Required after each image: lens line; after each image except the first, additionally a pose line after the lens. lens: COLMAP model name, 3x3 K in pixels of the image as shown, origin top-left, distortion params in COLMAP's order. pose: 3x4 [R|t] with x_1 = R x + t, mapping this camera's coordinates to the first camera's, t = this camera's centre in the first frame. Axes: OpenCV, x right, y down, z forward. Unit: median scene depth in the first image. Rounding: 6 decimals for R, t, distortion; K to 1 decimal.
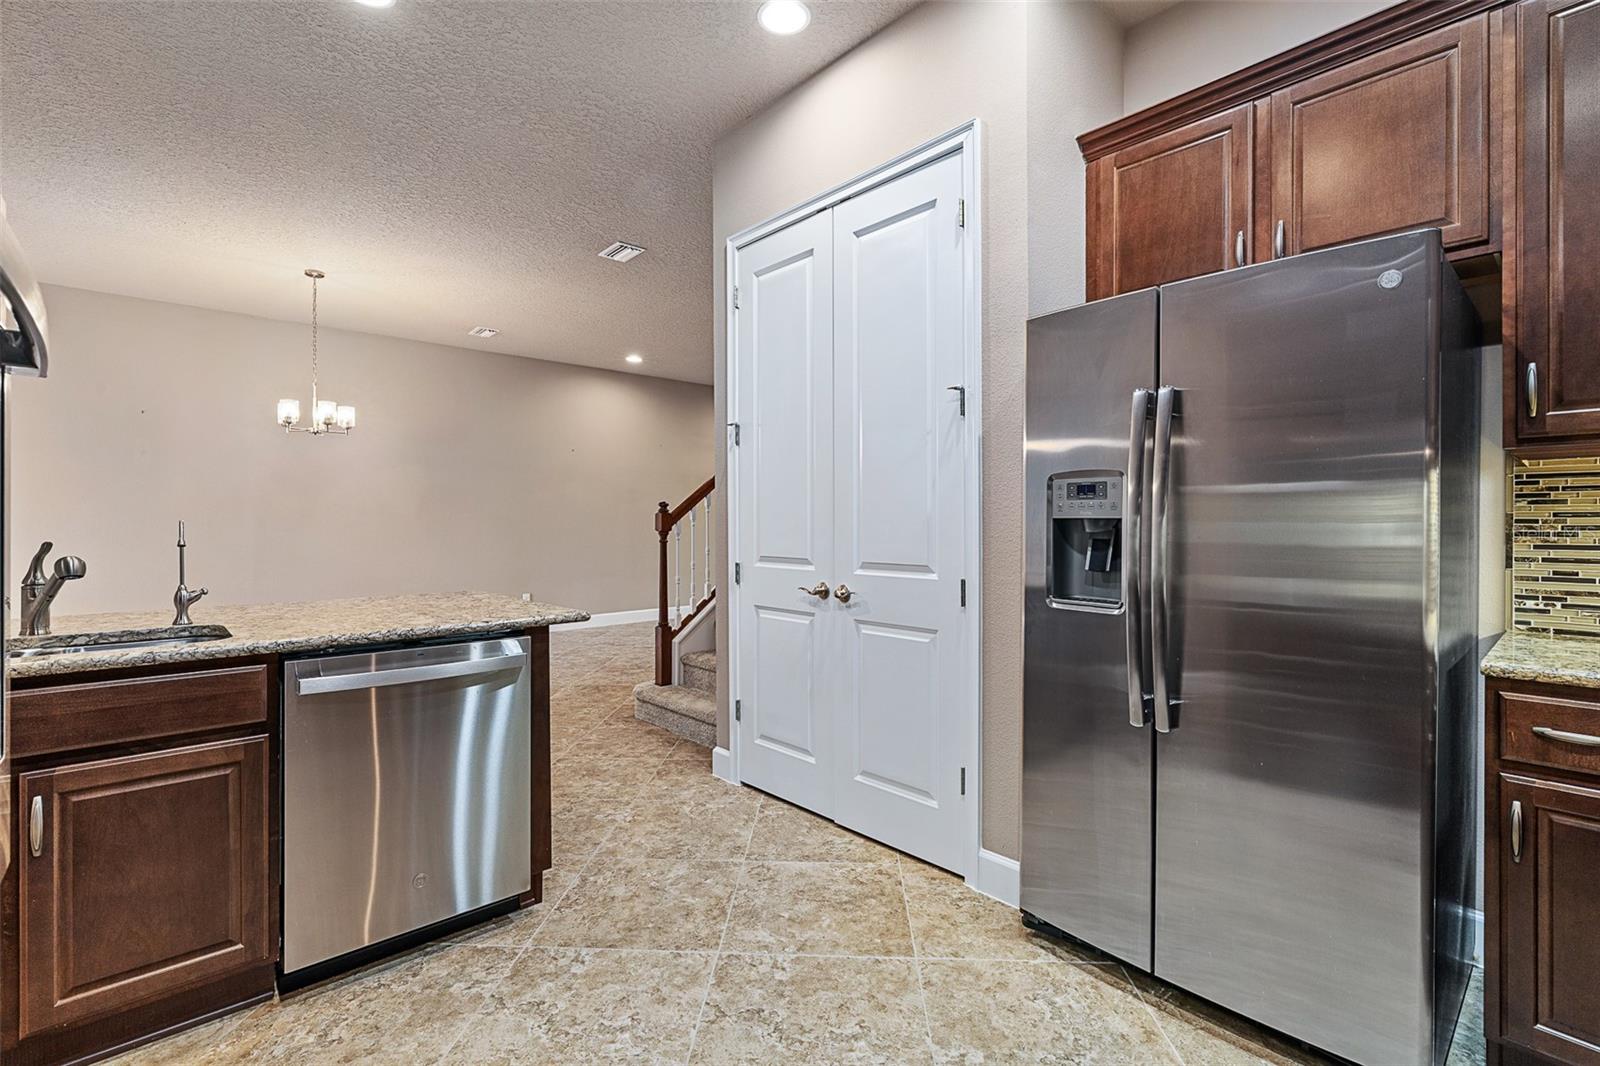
lens RADIAL K [[727.9, 0, 809.6], [0, 727.9, 520.7], [0, 0, 1]] dist [-0.007676, 0.003094]
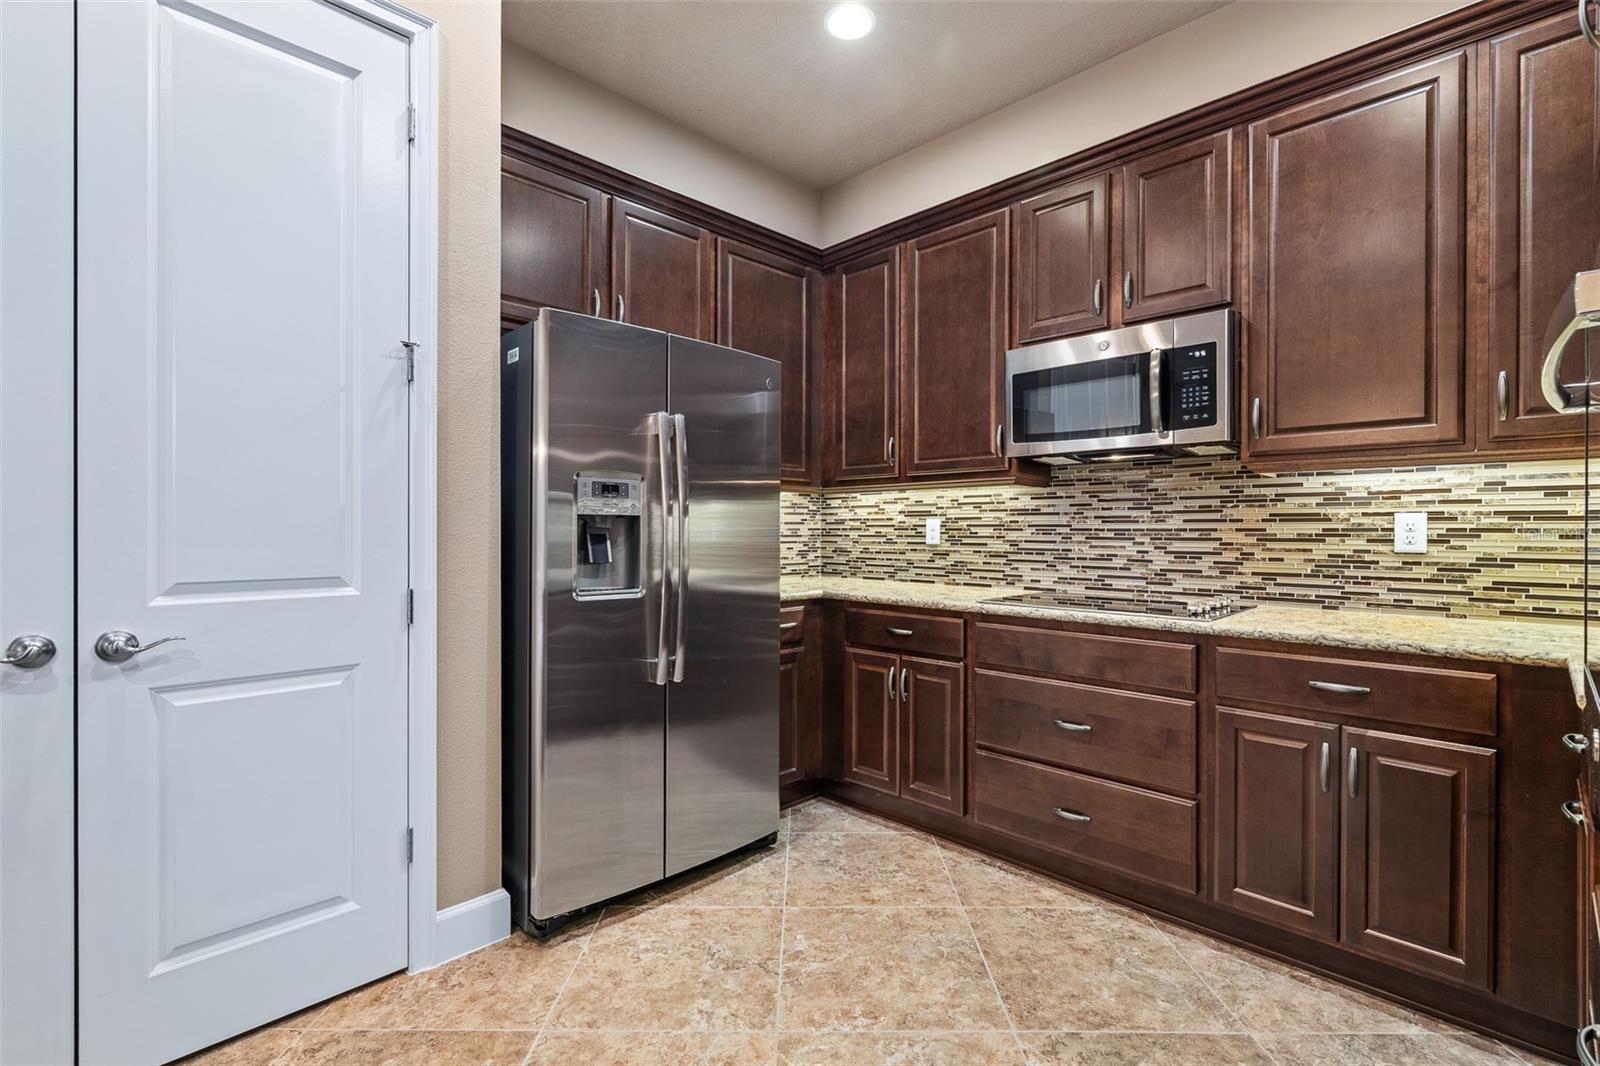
lens RADIAL K [[727.9, 0, 803.1], [0, 727.9, 529.6], [0, 0, 1]] dist [-0.007676, 0.003094]
pose [[-0.042290, -0.001760, 0.999104, -0.590767], [-0.003599, 0.999992, 0.001609, 0.013315], [-0.999099, -0.003528, -0.042296, 0.608033]]
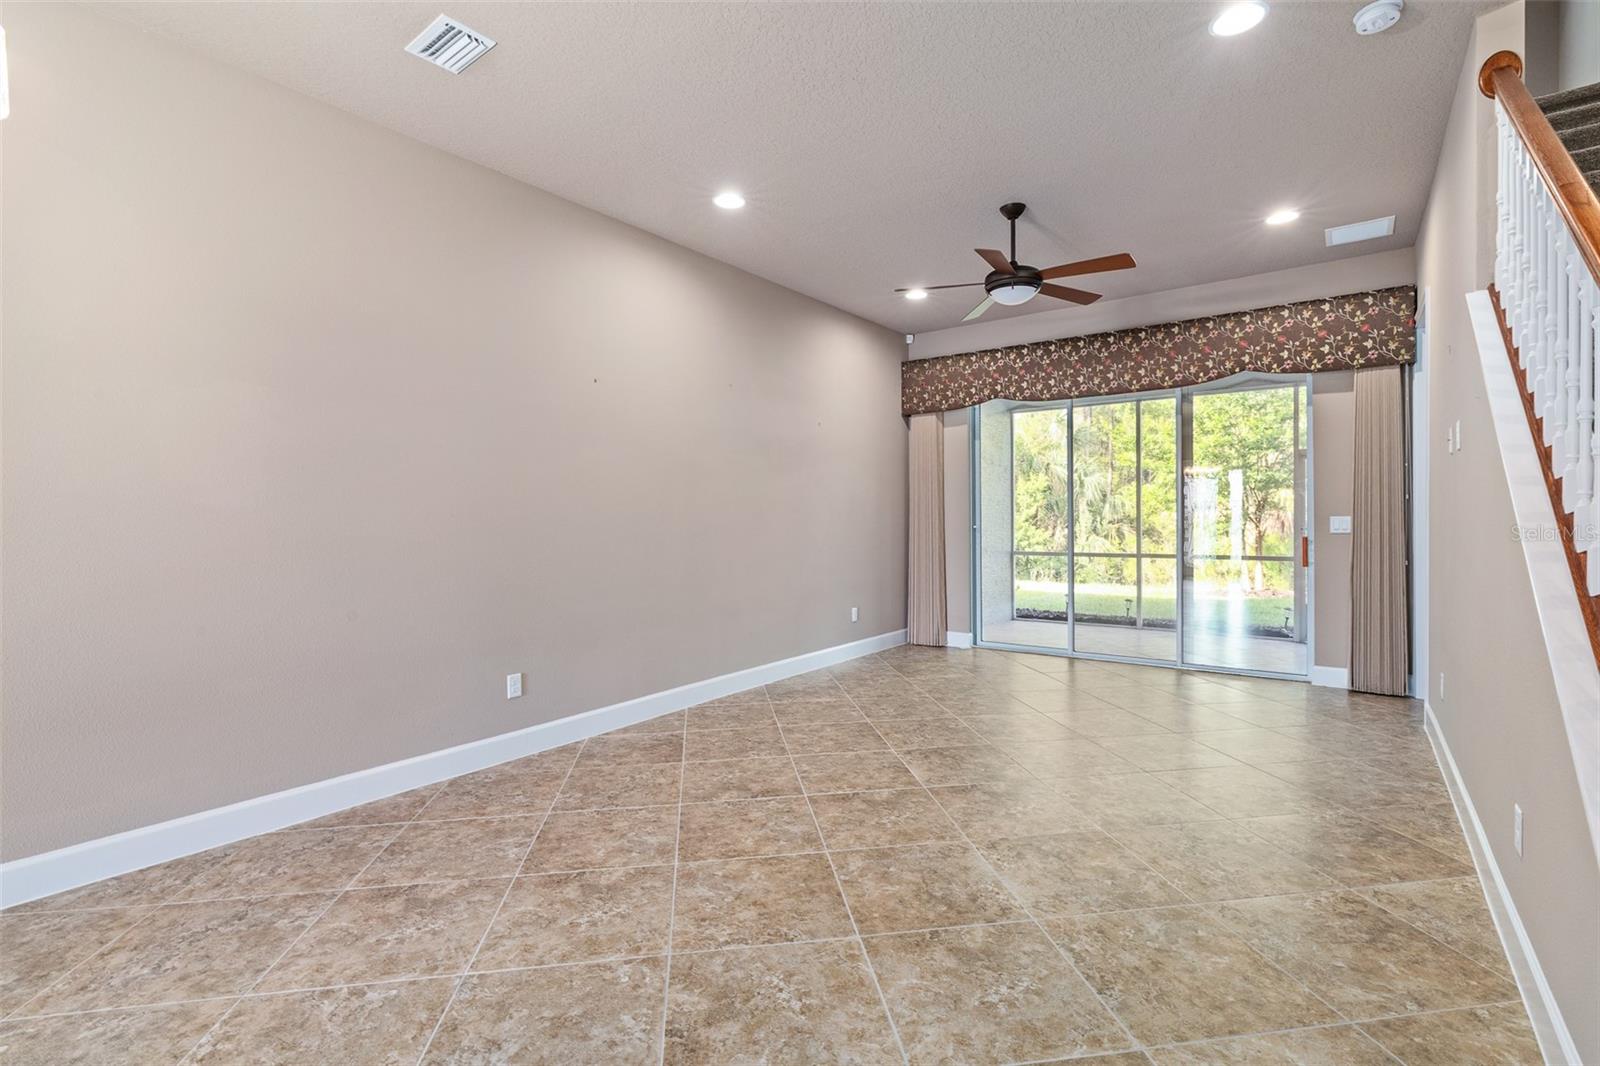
lens RADIAL K [[727.9, 0, 808.4], [0, 727.9, 525.6], [0, 0, 1]] dist [-0.007676, 0.003094]
pose [[0.981538, -0.007321, 0.191128, -0.941251], [0.005321, 0.999926, 0.010971, -0.004603], [-0.191194, -0.009752, 0.981504, 1.609438]]
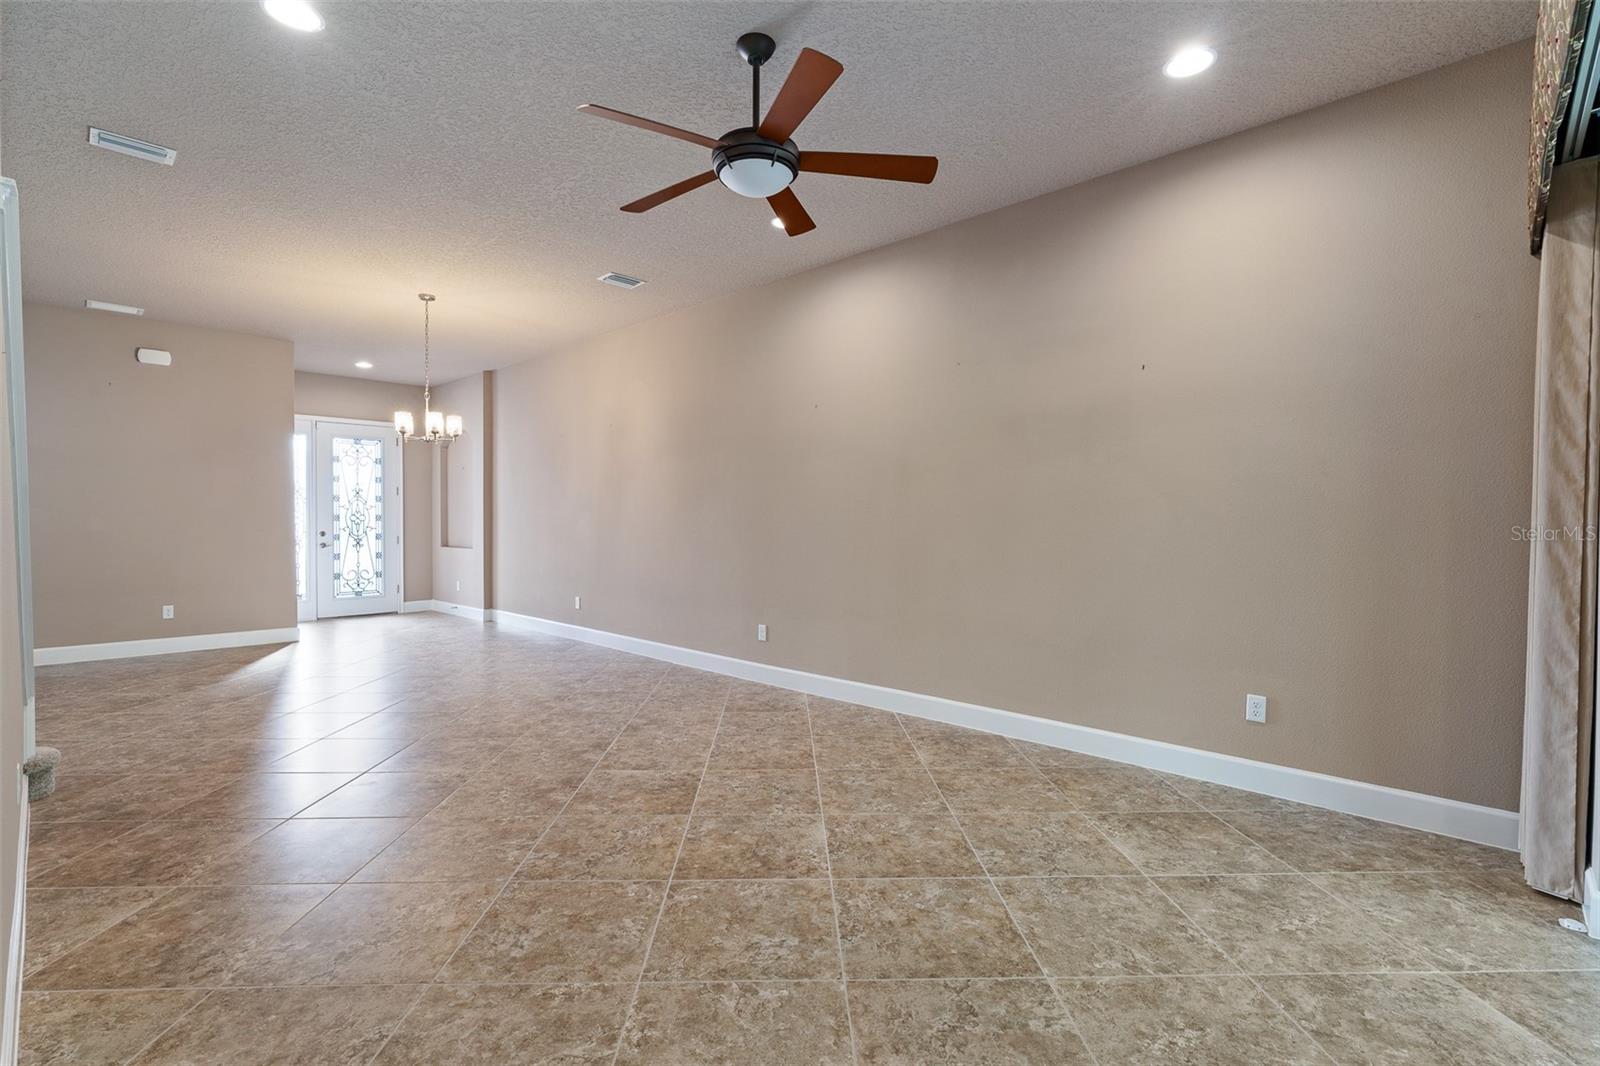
lens RADIAL K [[727.9, 0, 799.6], [0, 727.9, 522.3], [0, 0, 1]] dist [-0.007676, 0.003094]
pose [[0.068358, 0.005577, -0.997645, 1.013620], [-0.000246, 0.999984, 0.005573, -0.006742], [0.997661, -0.000136, 0.068358, 3.214421]]
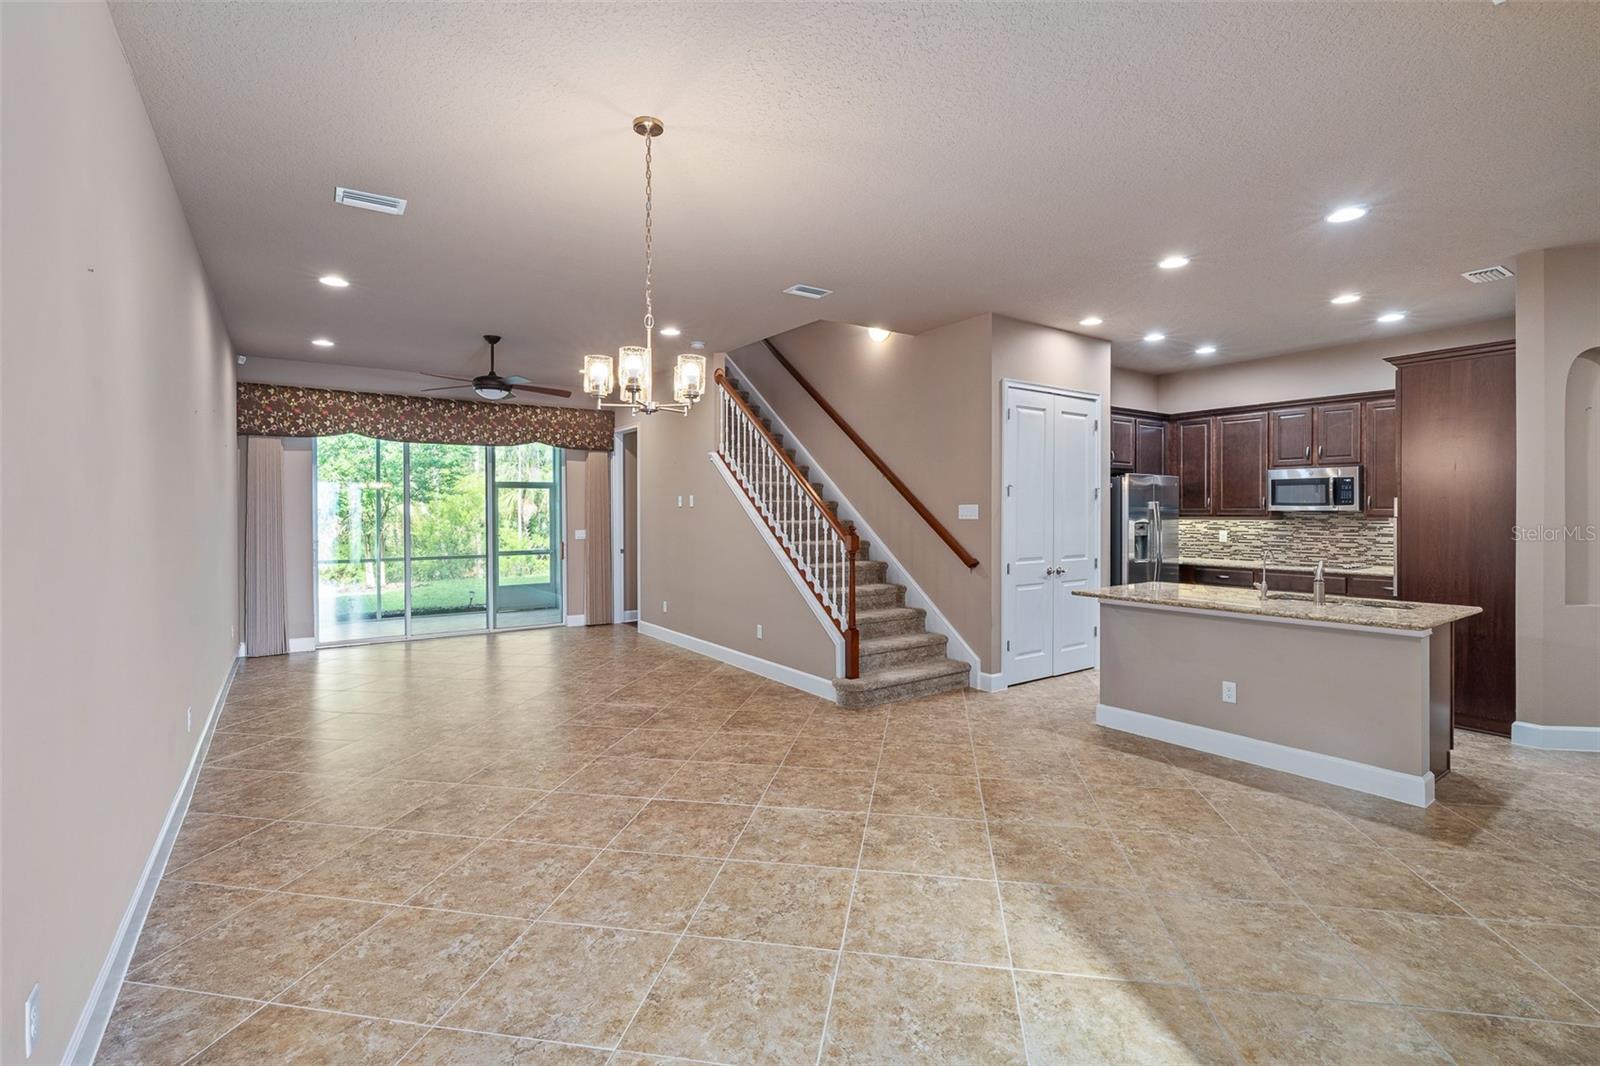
lens RADIAL K [[727.9, 0, 804.3], [0, 727.9, 515.0], [0, 0, 1]] dist [-0.007676, 0.003094]
pose [[0.126473, -0.003720, 0.991963, -2.643109], [0.000696, 0.999993, 0.003661, -0.092139], [-0.991970, 0.000228, 0.126475, 1.743016]]
